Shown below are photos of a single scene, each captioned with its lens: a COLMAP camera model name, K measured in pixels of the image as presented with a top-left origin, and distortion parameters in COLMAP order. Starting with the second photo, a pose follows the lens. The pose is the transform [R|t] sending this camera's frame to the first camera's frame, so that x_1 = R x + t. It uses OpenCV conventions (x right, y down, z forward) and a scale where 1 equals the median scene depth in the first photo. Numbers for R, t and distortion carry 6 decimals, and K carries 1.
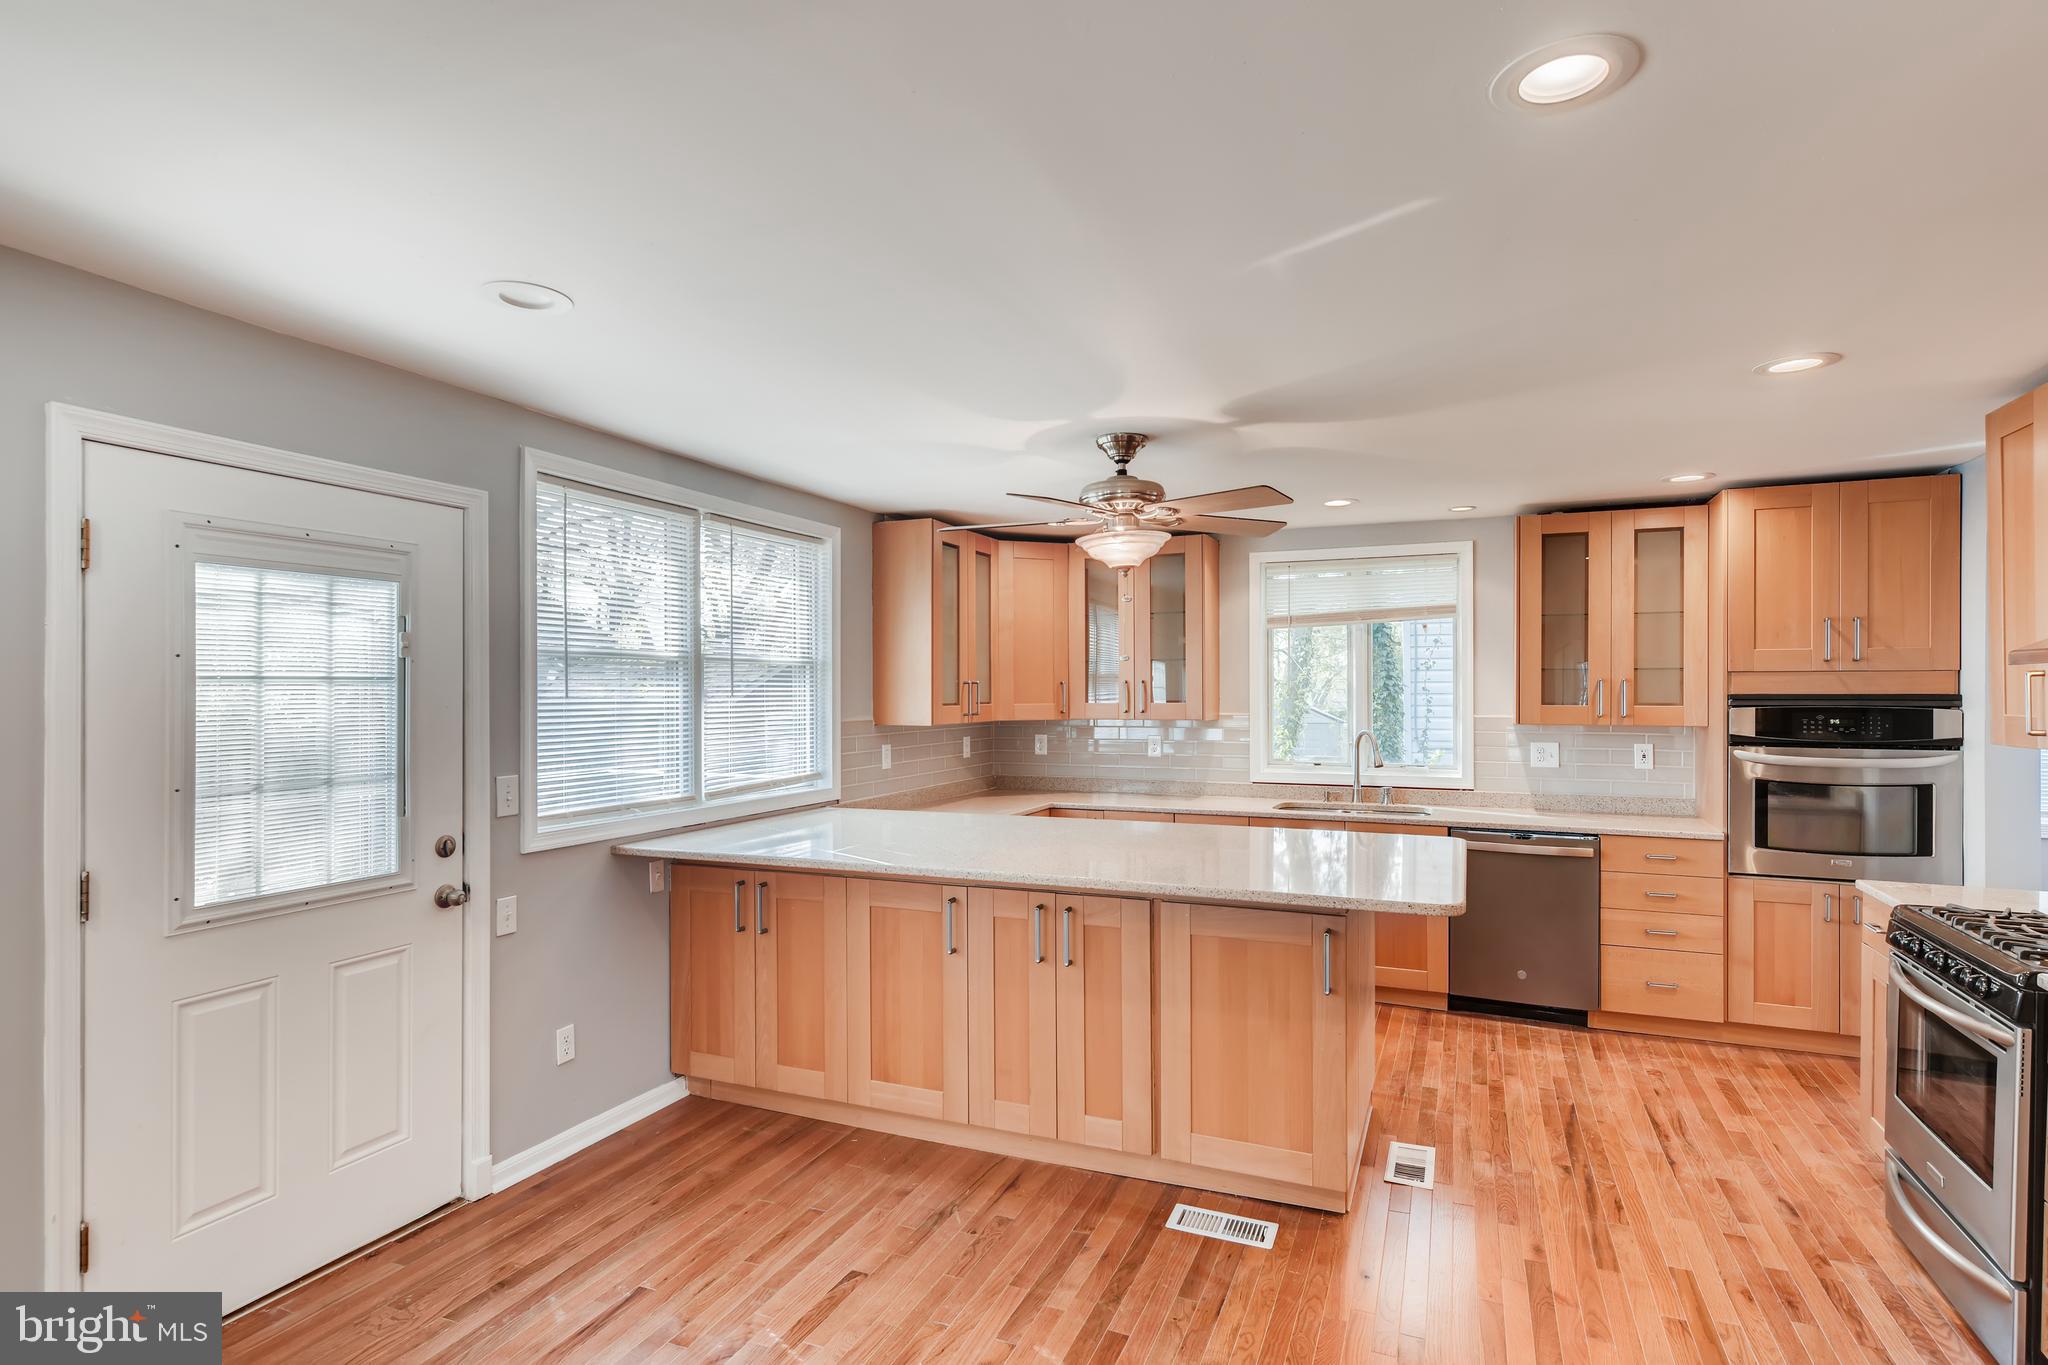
lens RADIAL K [[1043.7, 0, 1020.9], [0, 1043.7, 692.5], [0, 0, 1]] dist [-0.003491, 0.004700]
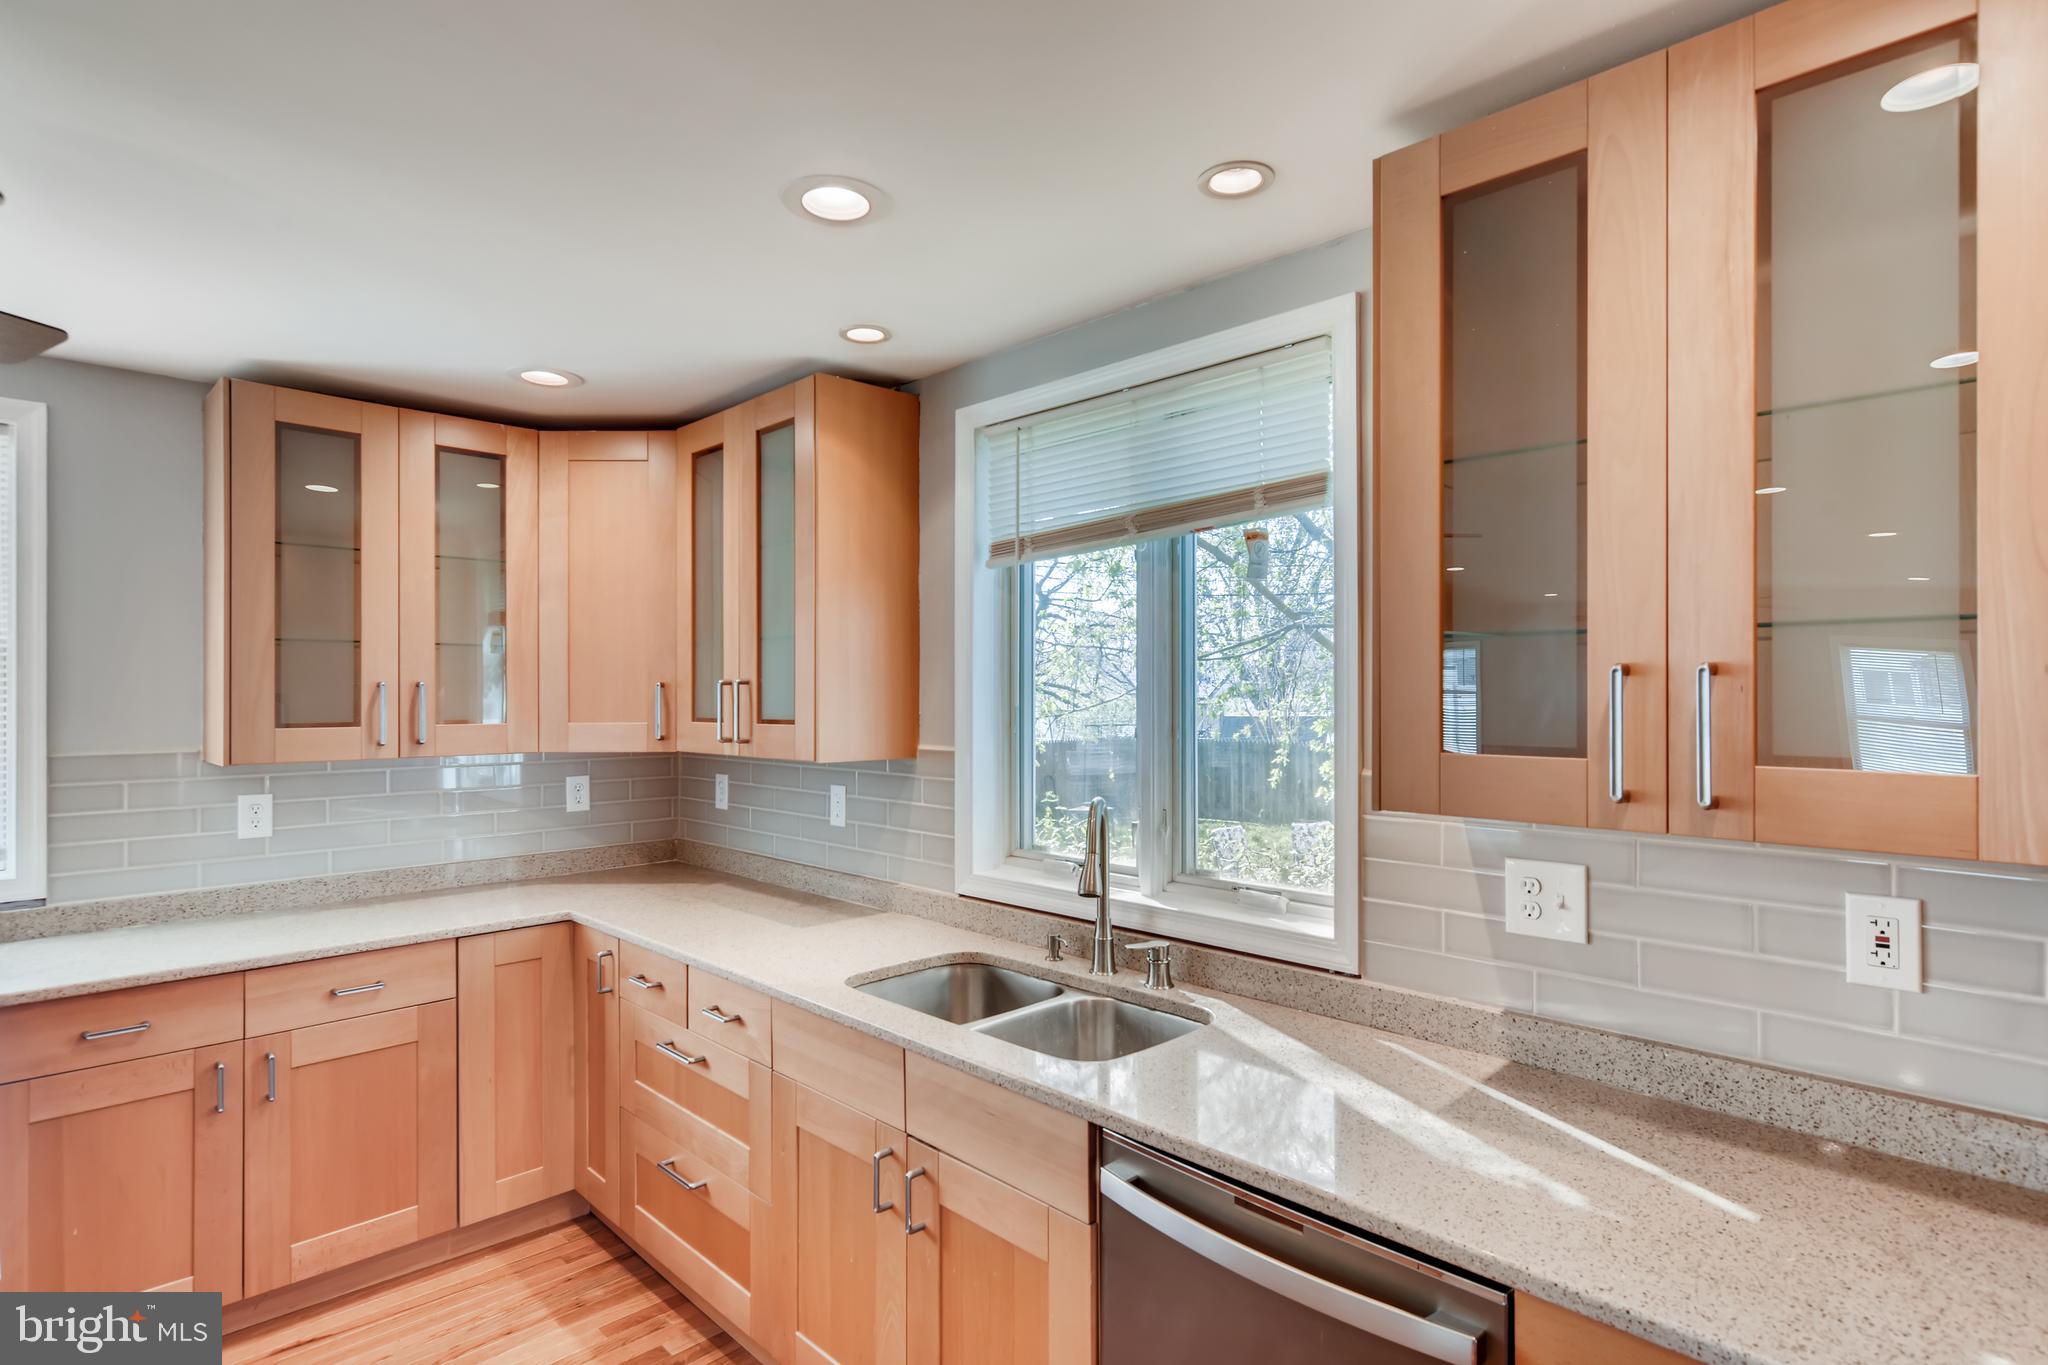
lens RADIAL K [[1043.7, 0, 1025.2], [0, 1043.7, 687.5], [0, 0, 1]] dist [-0.003491, 0.004700]
pose [[0.925957, -0.002790, -0.377620, 0.686401], [0.000220, 0.999977, -0.006848, -0.006872], [0.377630, 0.006257, 0.925935, 0.916084]]
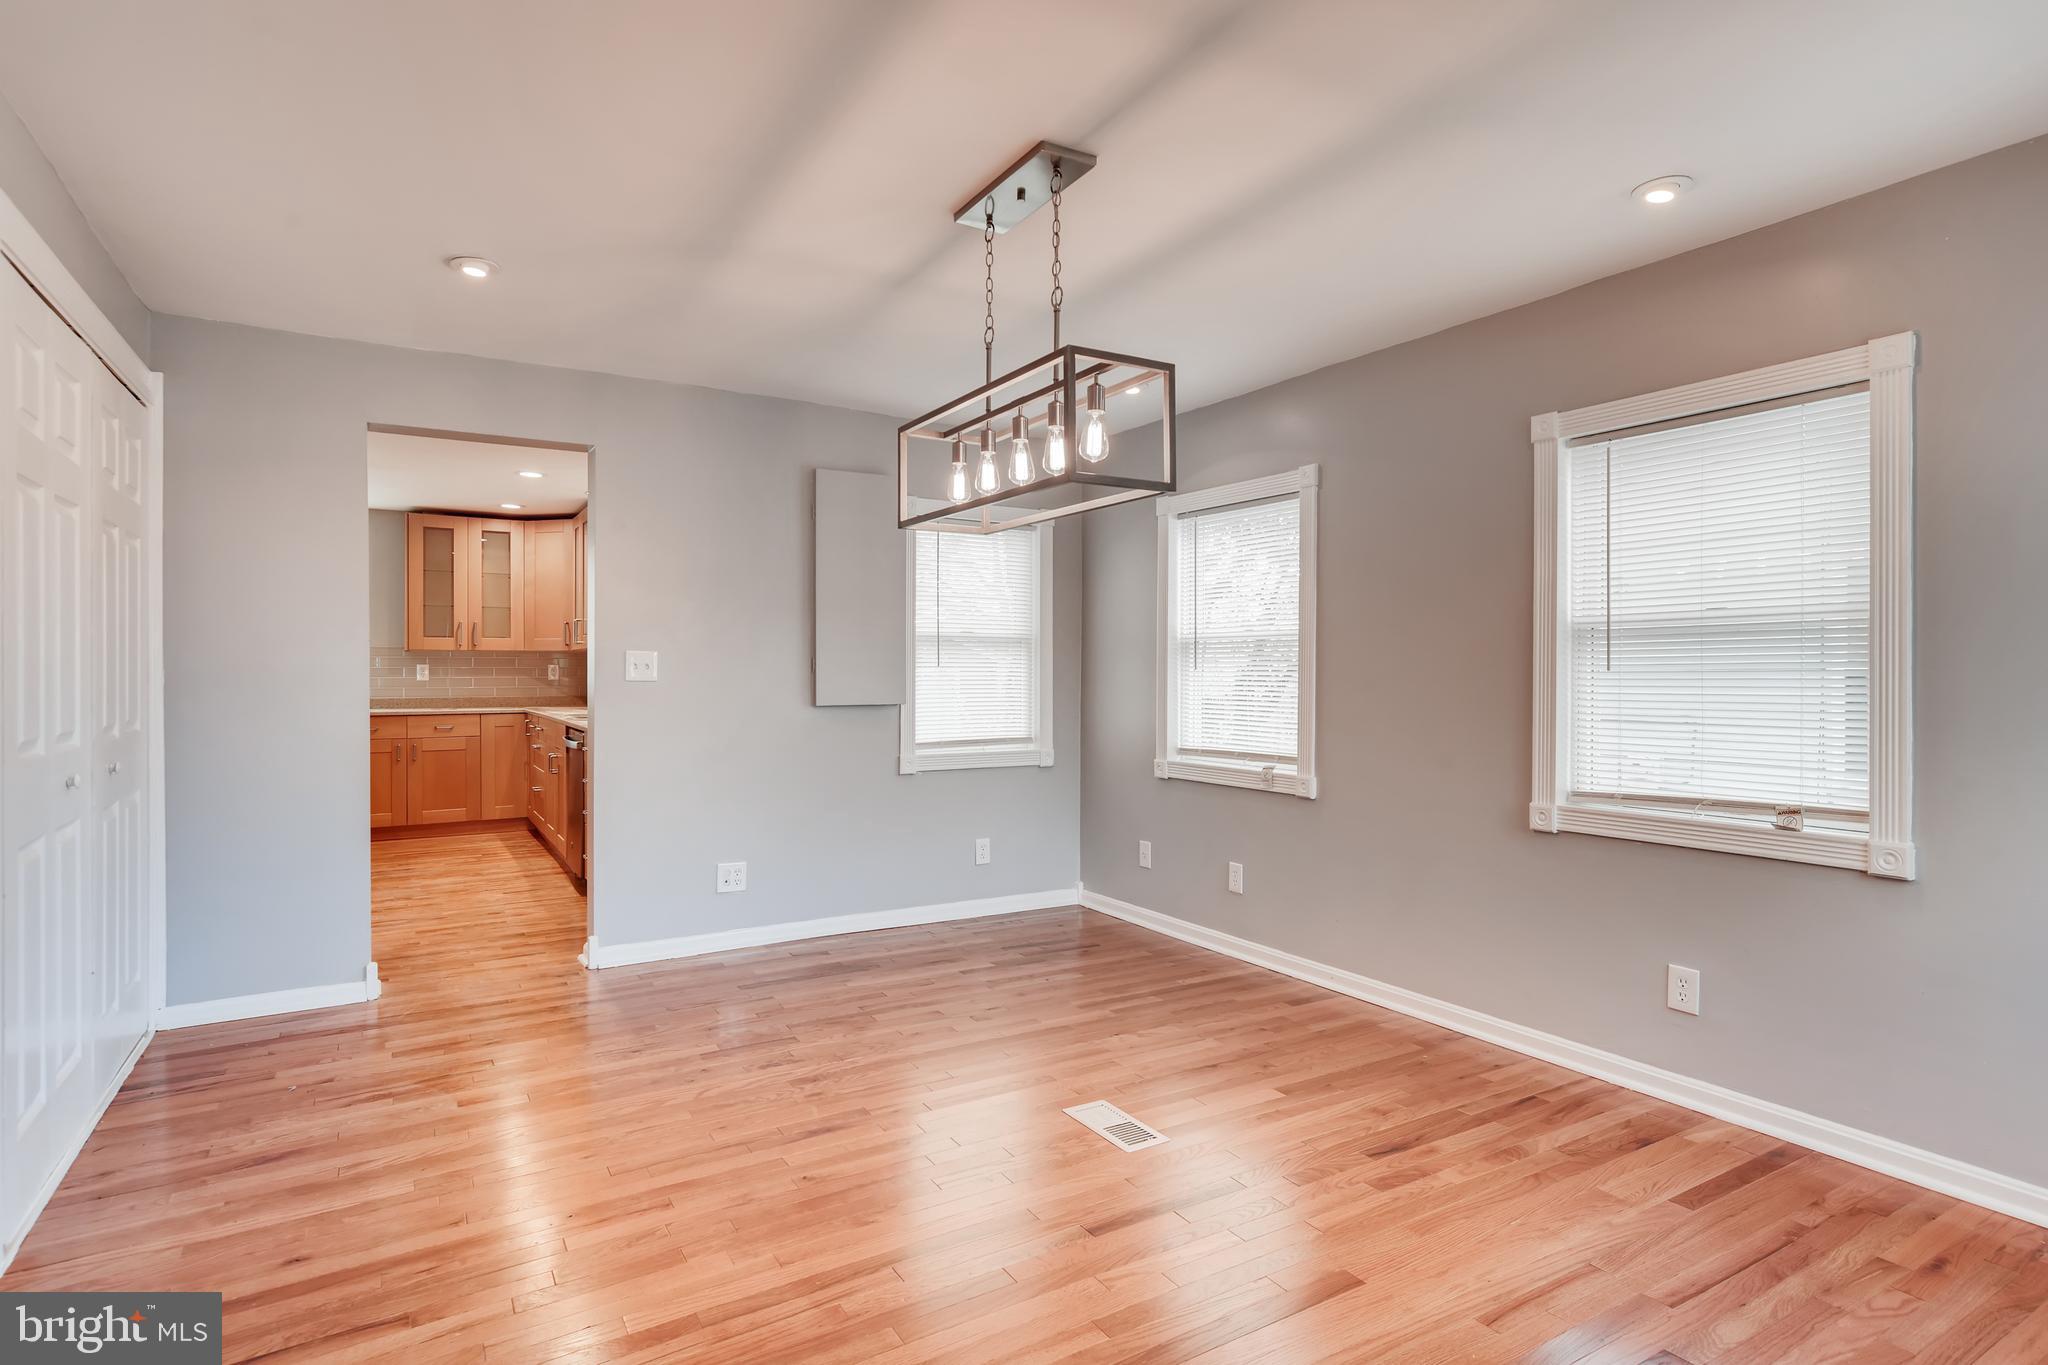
lens RADIAL K [[1043.7, 0, 1022.5], [0, 1043.7, 684.6], [0, 0, 1]] dist [-0.003491, 0.004700]
pose [[0.818583, 0.000846, -0.574387, 2.095809], [-0.002150, 0.999996, -0.001591, 0.114502], [0.574384, 0.002537, 0.818582, 0.383052]]
